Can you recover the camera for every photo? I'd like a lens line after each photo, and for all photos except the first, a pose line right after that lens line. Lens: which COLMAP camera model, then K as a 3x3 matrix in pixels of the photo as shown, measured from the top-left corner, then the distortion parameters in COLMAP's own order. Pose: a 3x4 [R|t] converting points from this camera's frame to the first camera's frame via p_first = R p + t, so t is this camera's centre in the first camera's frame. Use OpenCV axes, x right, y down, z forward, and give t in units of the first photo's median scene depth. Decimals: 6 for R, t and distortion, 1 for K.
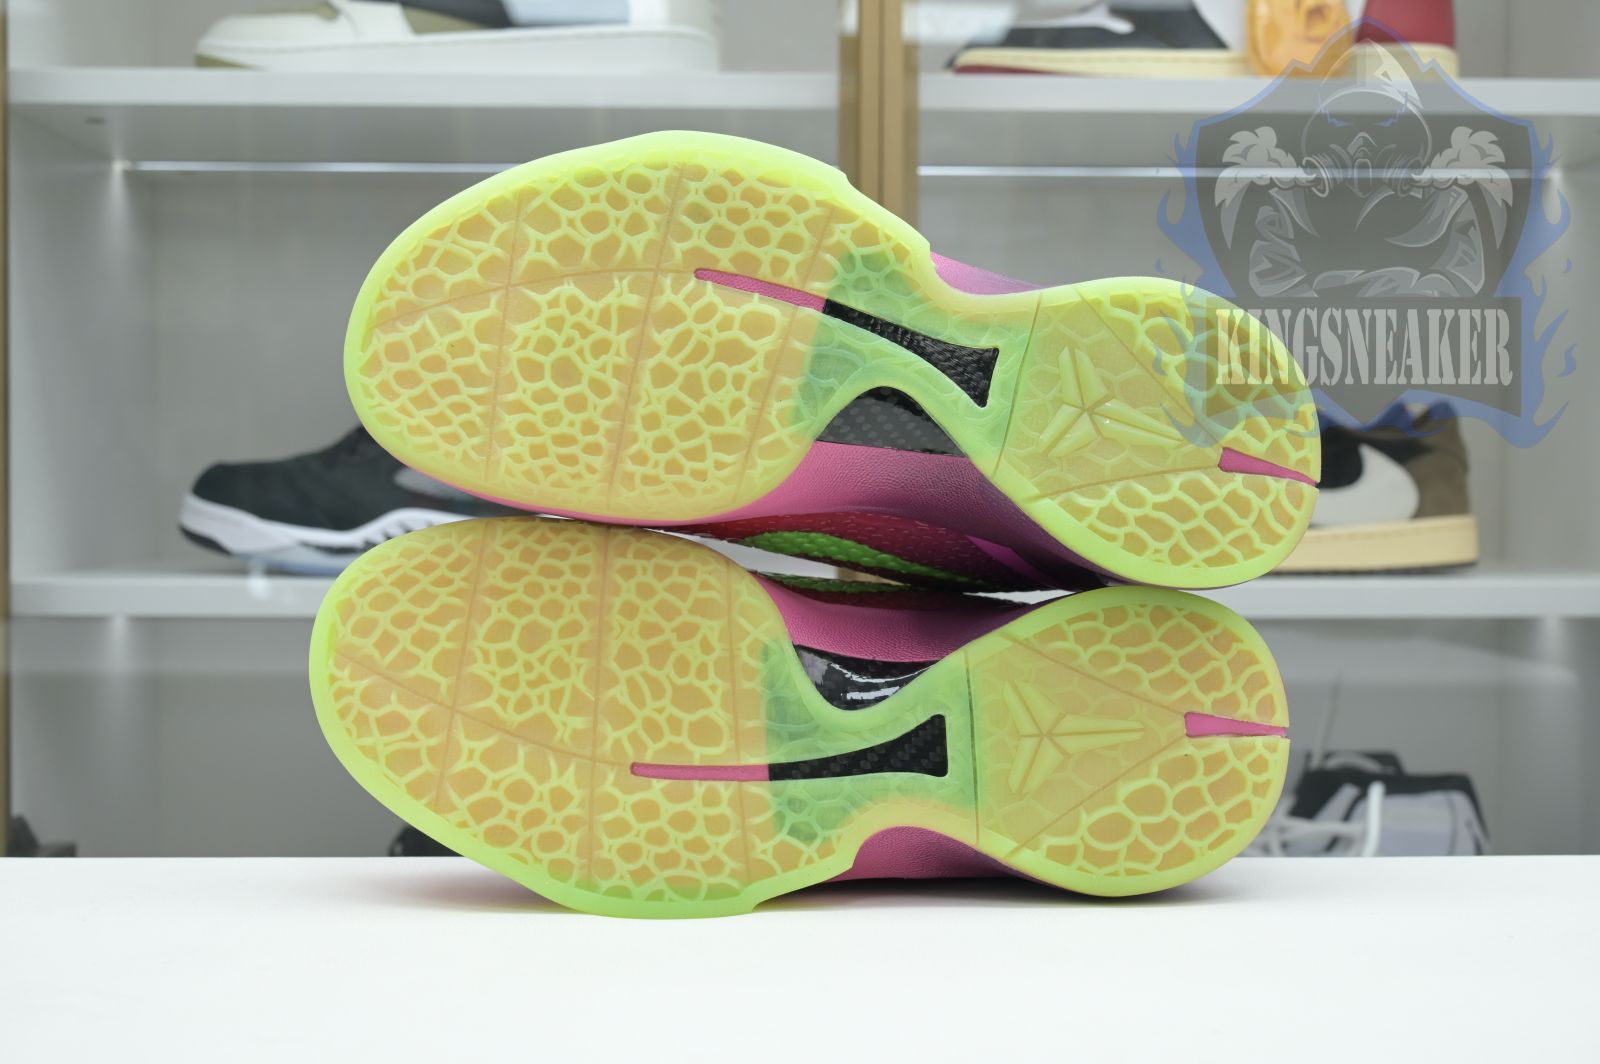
lens RADIAL K [[2069.6, 0, 810.1], [0, 2069.6, 529.0], [0, 0, 1]] dist [0.043375, 0.000000]
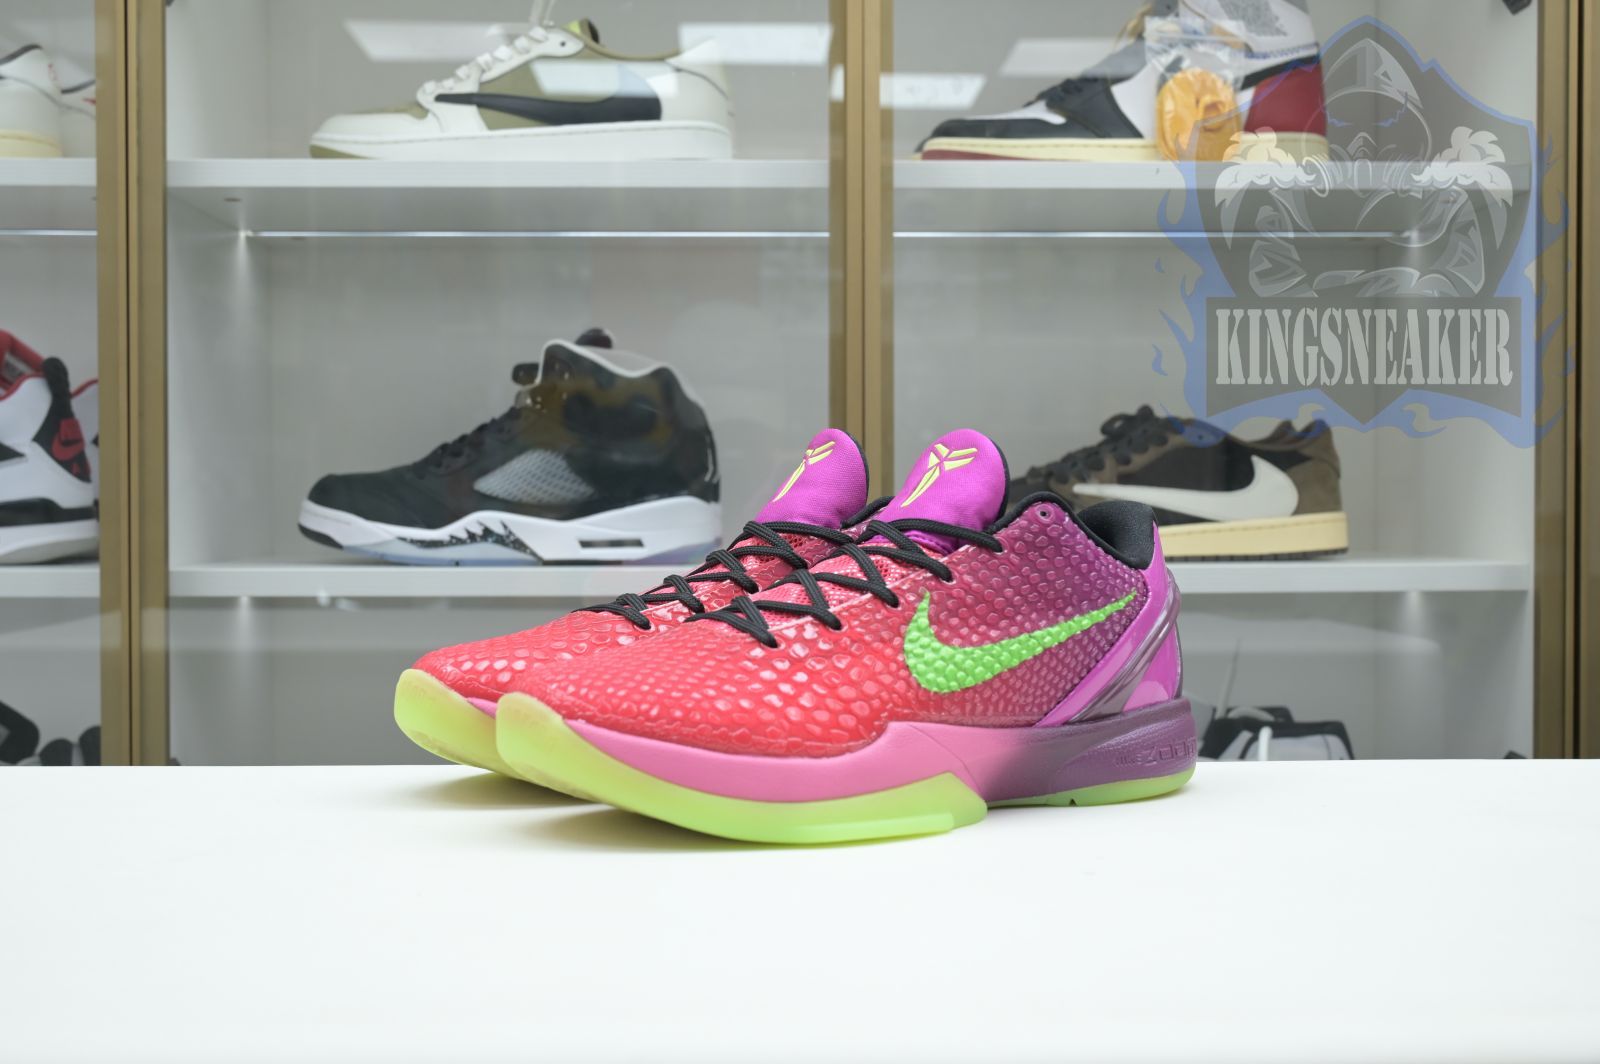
lens RADIAL K [[1979.0, 0, 804.5], [0, 1979.0, 534.4], [0, 0, 1]] dist [0.029633, 0.000000]
pose [[0.999986, -0.005164, 0.001219, -0.003346], [0.005160, 0.999981, 0.003395, 0.001525], [-0.001236, -0.003388, 0.999993, -0.180809]]
